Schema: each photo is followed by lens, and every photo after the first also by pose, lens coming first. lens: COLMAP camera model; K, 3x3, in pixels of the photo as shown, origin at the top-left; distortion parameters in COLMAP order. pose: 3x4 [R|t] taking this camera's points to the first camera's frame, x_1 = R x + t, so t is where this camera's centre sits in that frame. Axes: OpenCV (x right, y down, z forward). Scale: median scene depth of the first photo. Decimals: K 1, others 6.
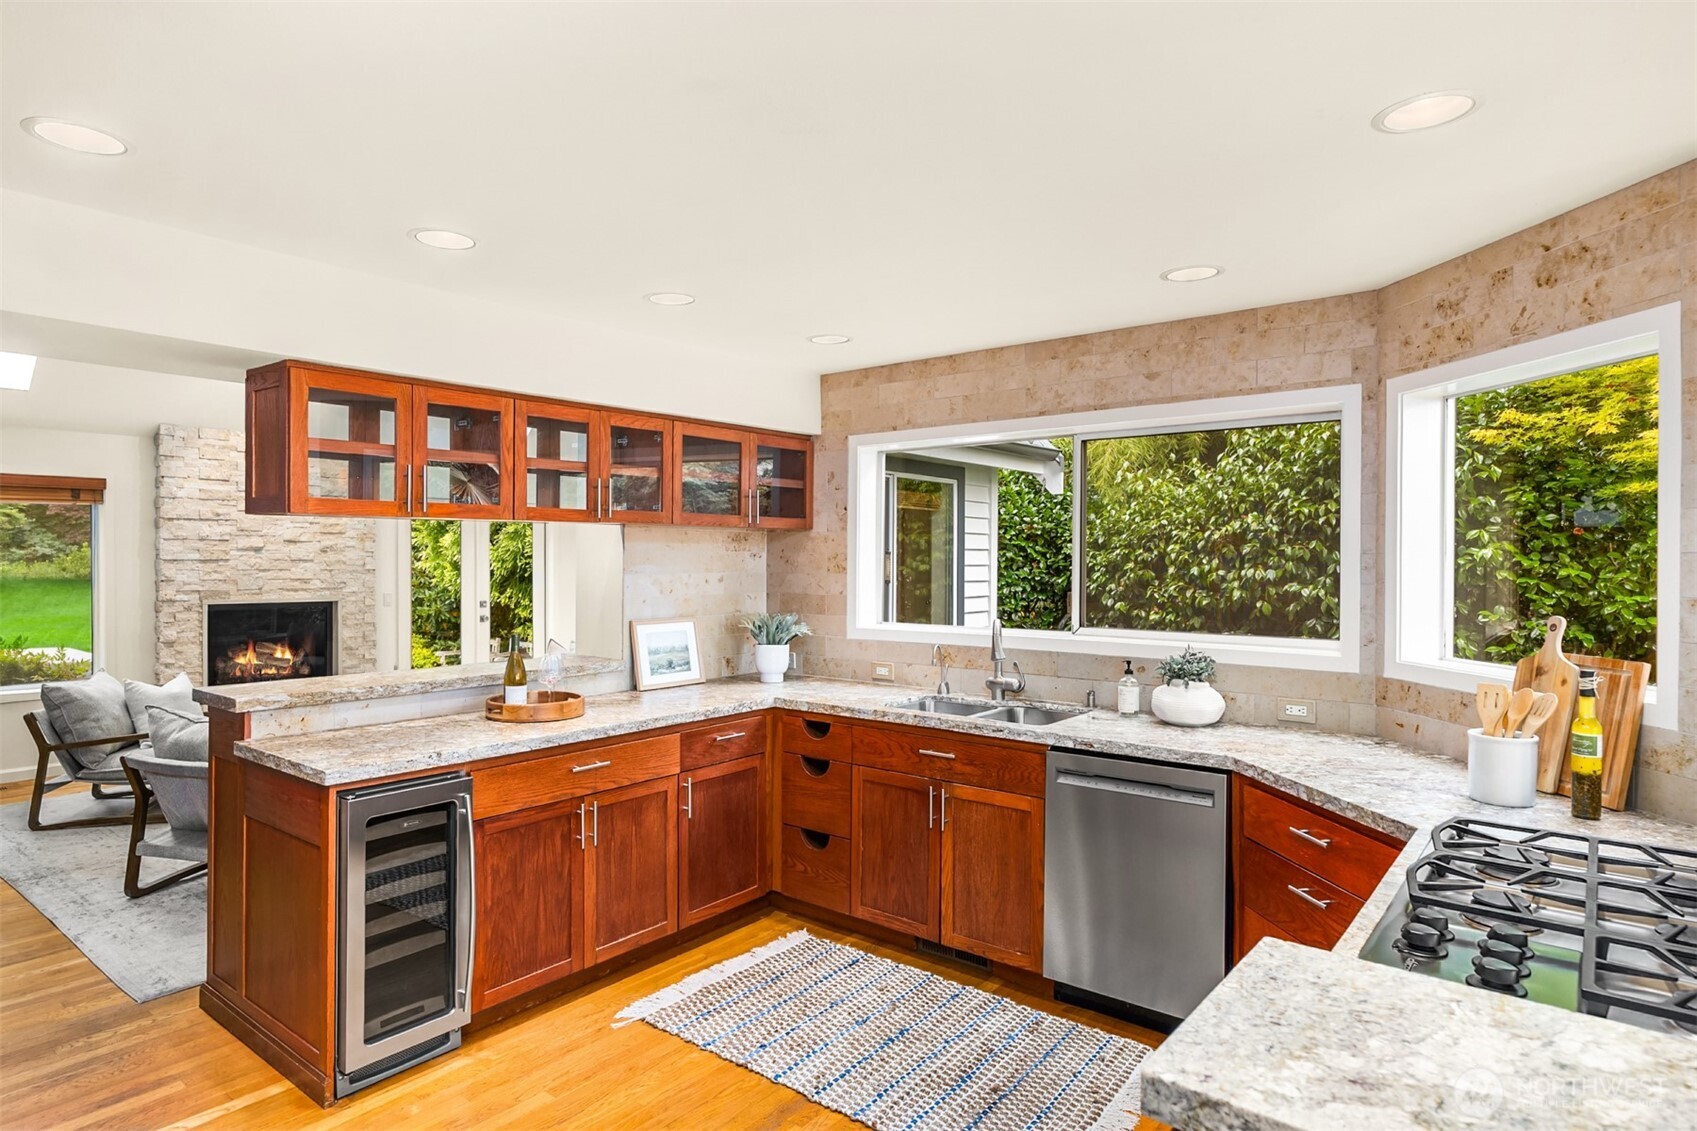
lens RADIAL K [[982.7, 0, 854.3], [0, 982.7, 559.9], [0, 0, 1]] dist [0.012245, -0.002132]
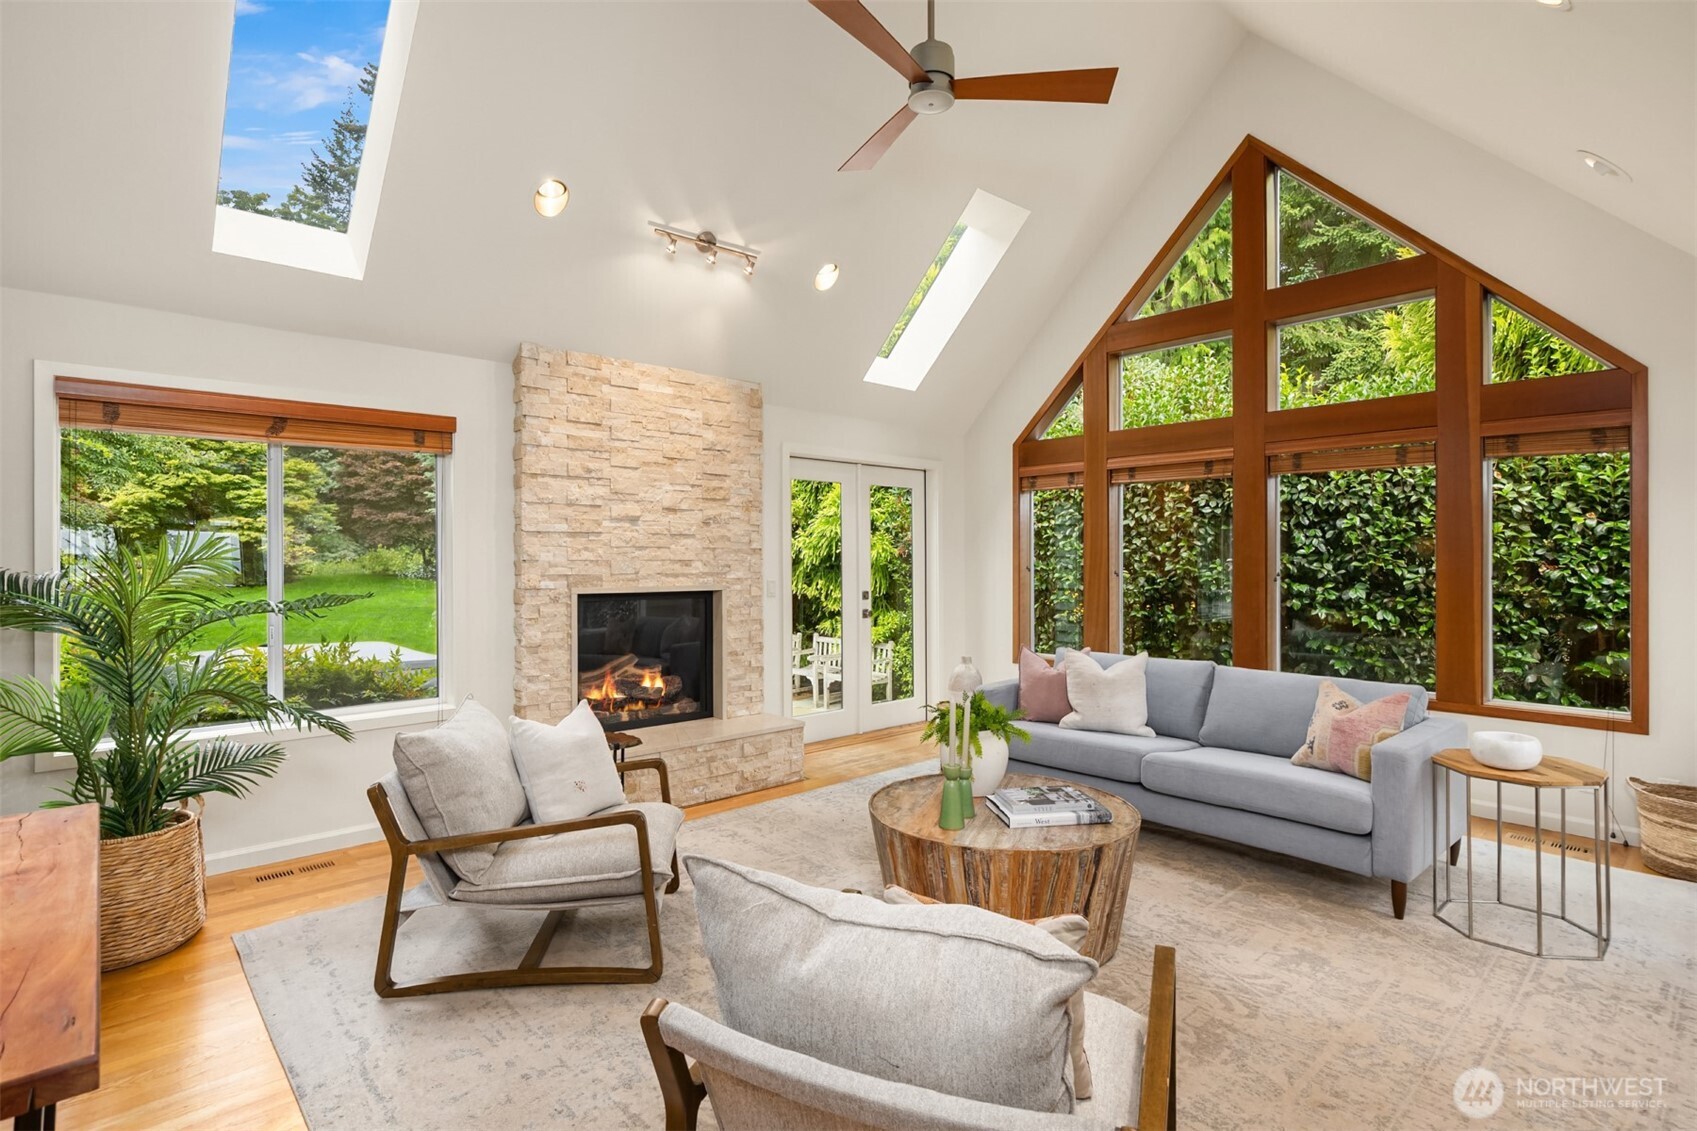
lens RADIAL K [[841.2, 0, 849.7], [0, 841.2, 554.4], [0, 0, 1]] dist [0.001416, 0.002936]
pose [[0.989346, -0.005485, -0.145477, -0.374089], [0.004533, 0.999966, -0.006872, 0.021583], [0.145510, 0.006140, 0.989338, 0.425713]]
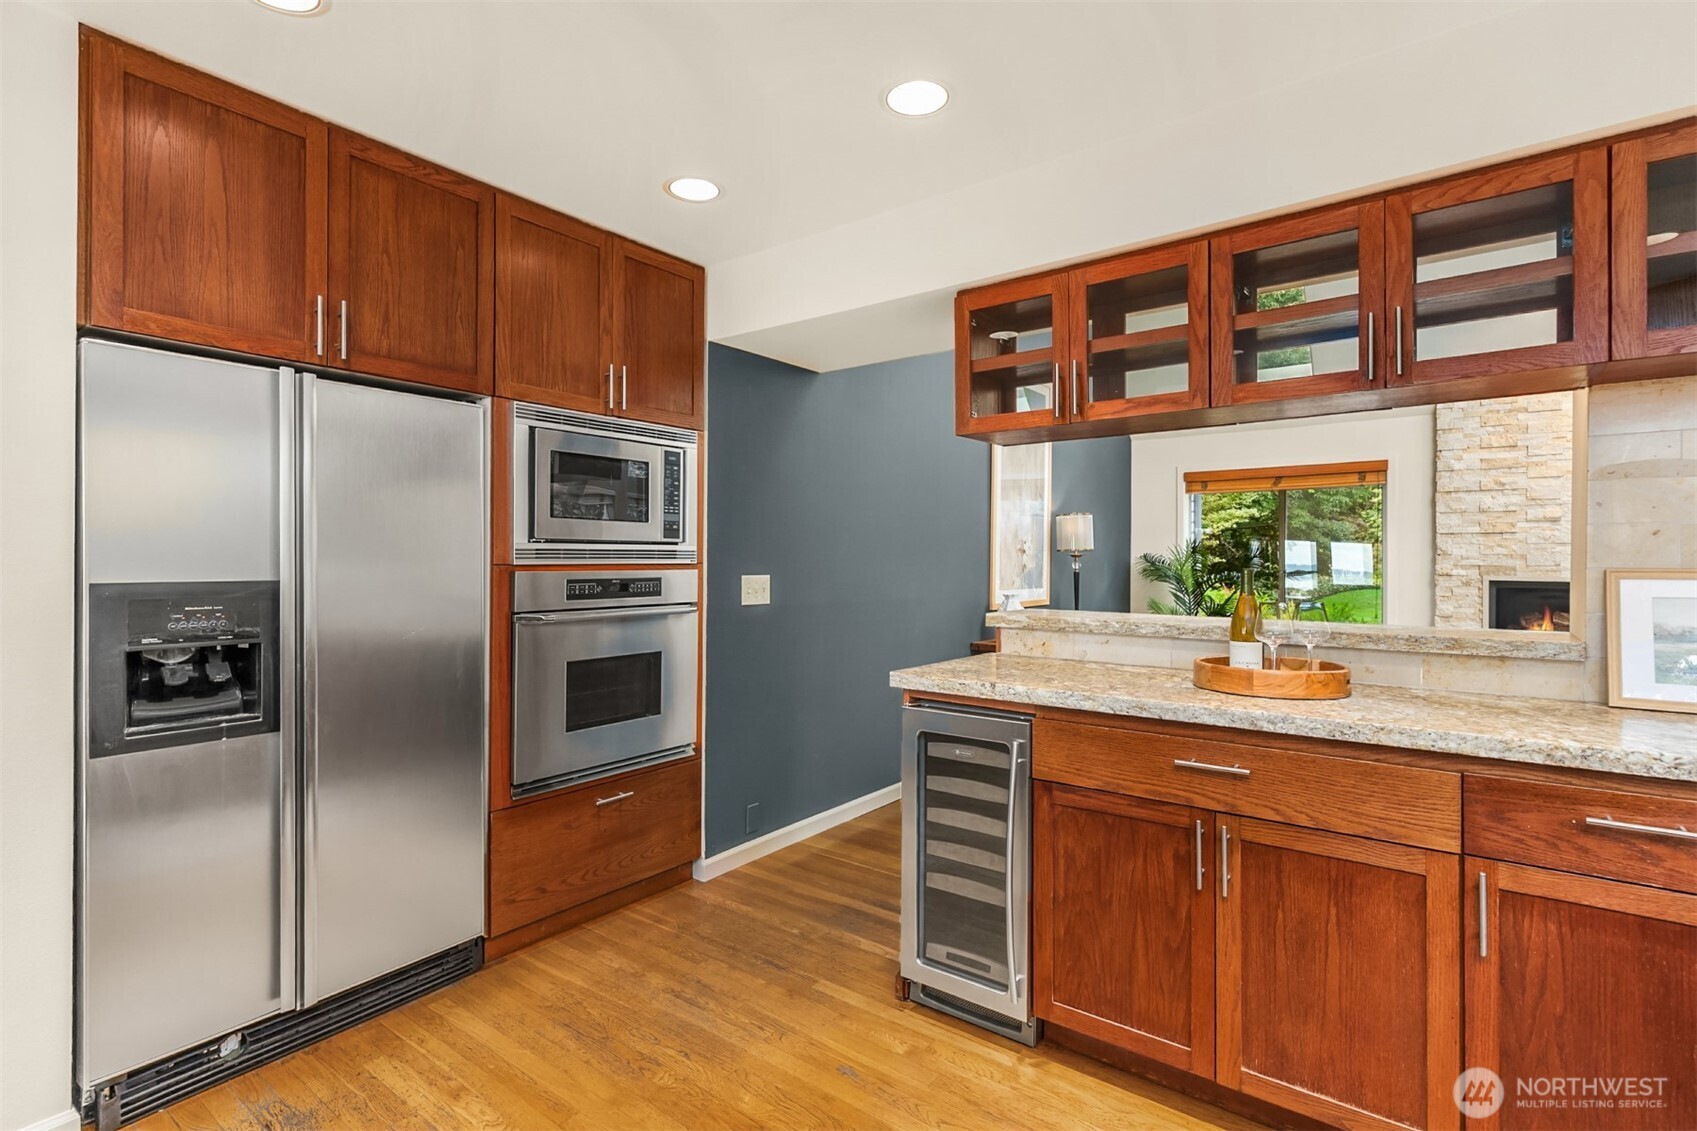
lens RADIAL K [[819.4, 0, 833.2], [0, 819.4, 565.4], [0, 0, 1]] dist [0.002933, 0.001054]
pose [[-0.006867, -0.005454, -0.999962, 0.136425], [-0.012041, 0.999913, -0.005371, 0.043563], [0.999904, 0.012004, -0.006932, 0.386773]]
